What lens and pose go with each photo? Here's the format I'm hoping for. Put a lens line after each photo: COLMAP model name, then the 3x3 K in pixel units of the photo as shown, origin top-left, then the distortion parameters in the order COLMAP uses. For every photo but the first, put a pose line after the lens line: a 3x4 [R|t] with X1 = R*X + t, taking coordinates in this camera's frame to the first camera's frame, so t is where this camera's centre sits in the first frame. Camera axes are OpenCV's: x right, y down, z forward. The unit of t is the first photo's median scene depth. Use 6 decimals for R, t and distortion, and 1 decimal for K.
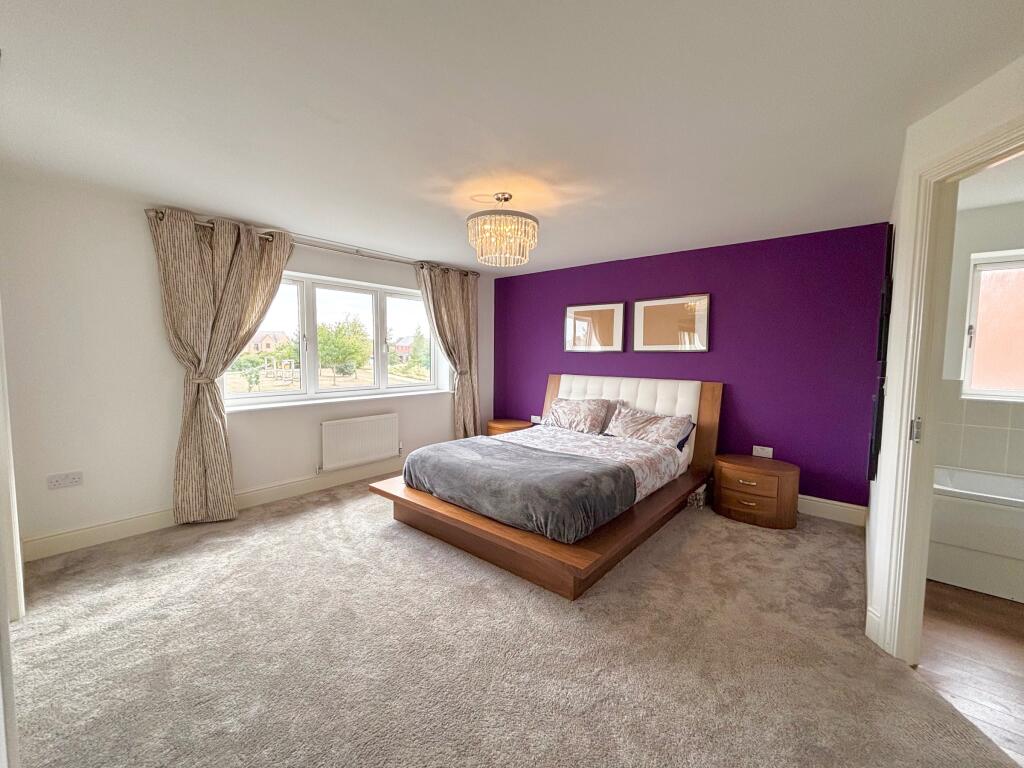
lens RADIAL K [[409.7, 0, 512.0], [0, 409.7, 384.0], [0, 0, 1]] dist [-0.012624, -0.000039]
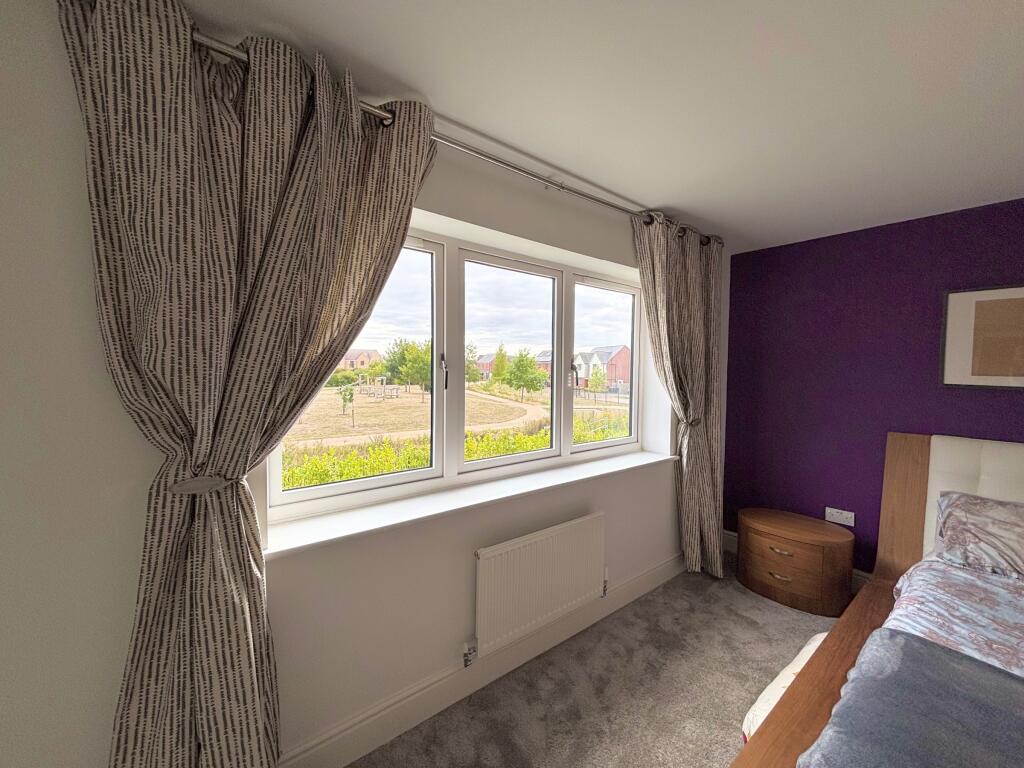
lens RADIAL K [[405.5, 0, 509.2], [0, 405.5, 387.1], [0, 0, 1]] dist [-0.000255, -0.000135]
pose [[0.982155, 0.013131, -0.187613, -0.348997], [-0.019396, 0.999312, -0.031597, -0.070851], [0.187070, 0.034672, 0.981735, 0.562046]]
